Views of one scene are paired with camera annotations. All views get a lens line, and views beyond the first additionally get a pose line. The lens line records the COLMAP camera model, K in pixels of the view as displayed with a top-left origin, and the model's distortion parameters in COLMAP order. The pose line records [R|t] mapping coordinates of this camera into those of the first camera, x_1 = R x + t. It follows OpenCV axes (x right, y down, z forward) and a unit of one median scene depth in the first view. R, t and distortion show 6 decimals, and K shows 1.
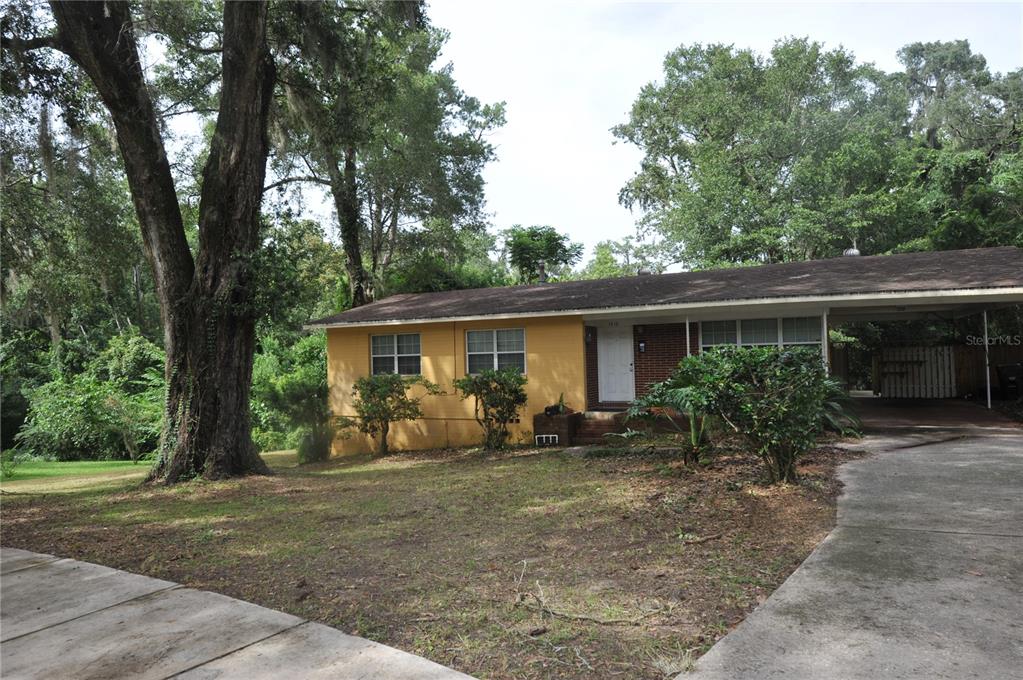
lens RADIAL K [[628.5, 0, 517.4], [0, 628.5, 342.9], [0, 0, 1]] dist [0.005200, -0.003538]
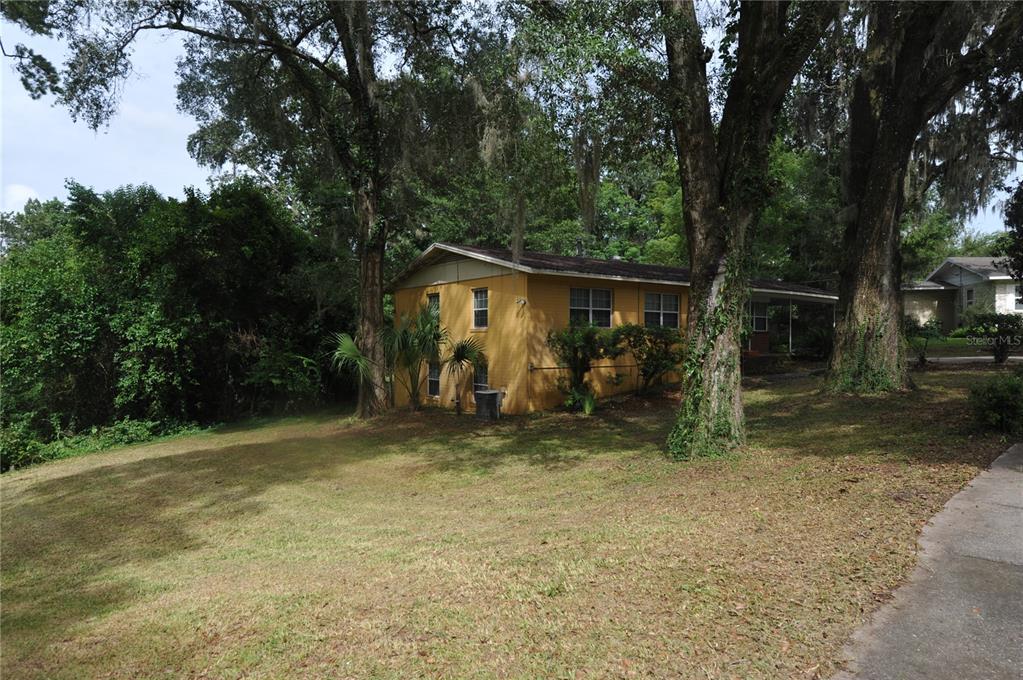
lens RADIAL K [[628.5, 0, 513.3], [0, 628.5, 338.9], [0, 0, 1]] dist [0.005200, -0.003538]
pose [[0.440270, 0.015989, 0.897723, -1.135605], [-0.042608, 0.999087, 0.003102, 0.069431], [-0.896854, -0.039616, 0.440550, 0.620671]]
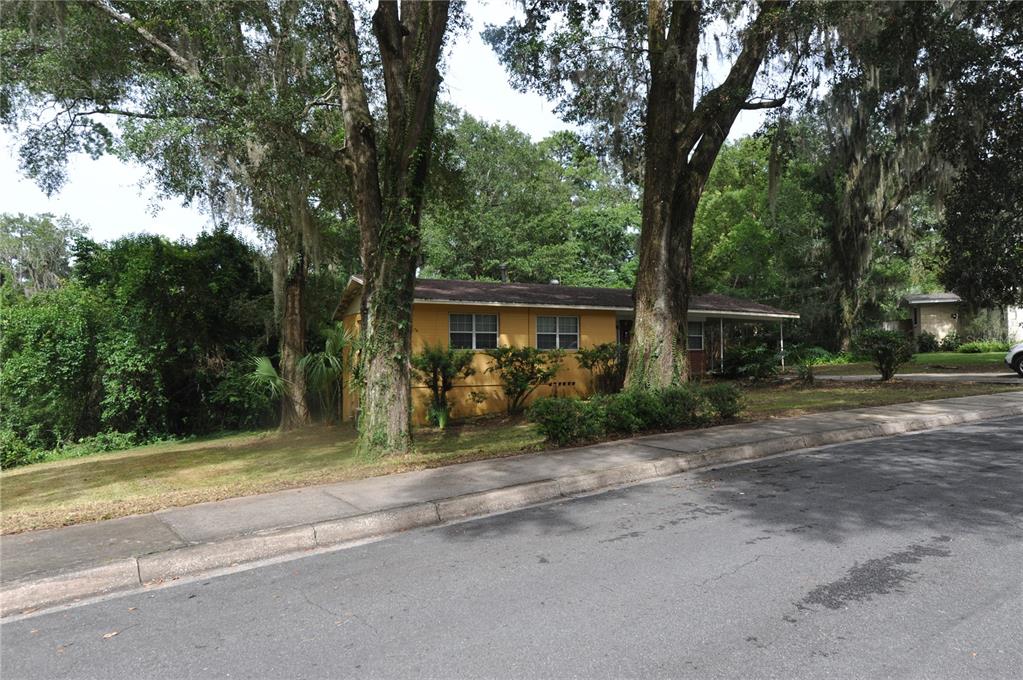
lens RADIAL K [[628.5, 0, 511.0], [0, 628.5, 341.9], [0, 0, 1]] dist [0.005200, -0.003538]
pose [[0.576100, 0.030577, 0.816807, -1.038221], [-0.031315, 0.999392, -0.015325, 0.050529], [-0.816779, -0.016749, 0.576707, 0.269719]]
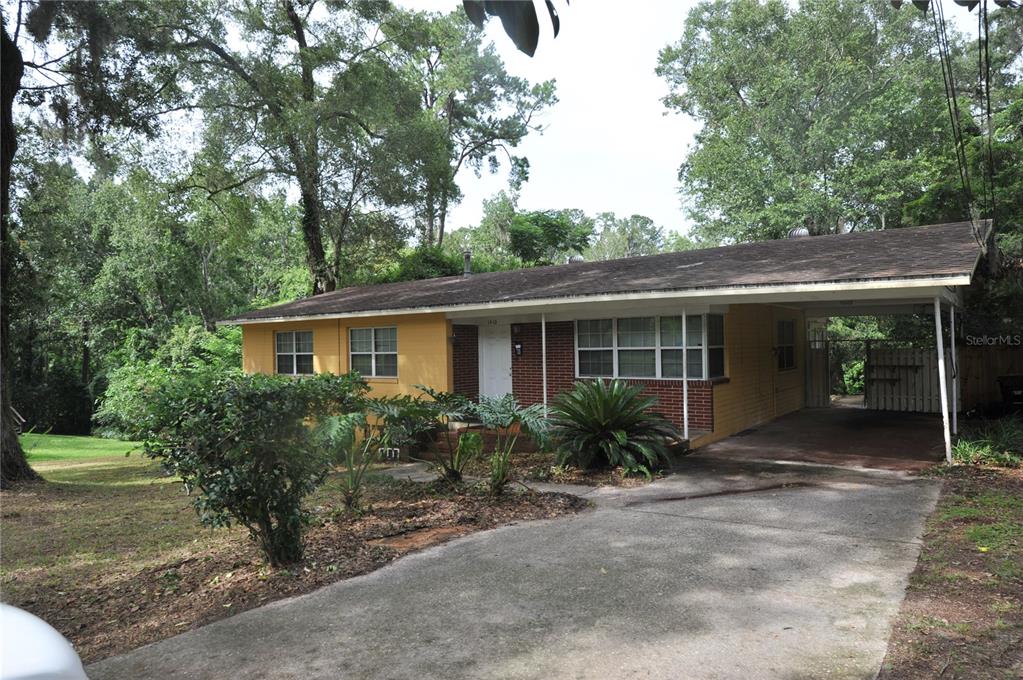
lens RADIAL K [[628.5, 0, 511.3], [0, 628.5, 339.7], [0, 0, 1]] dist [0.005200, -0.003538]
pose [[0.979967, 0.005364, -0.199085, 0.305968], [-0.001371, 0.999795, 0.020191, -0.019961], [0.199153, -0.019514, 0.979774, 0.123379]]
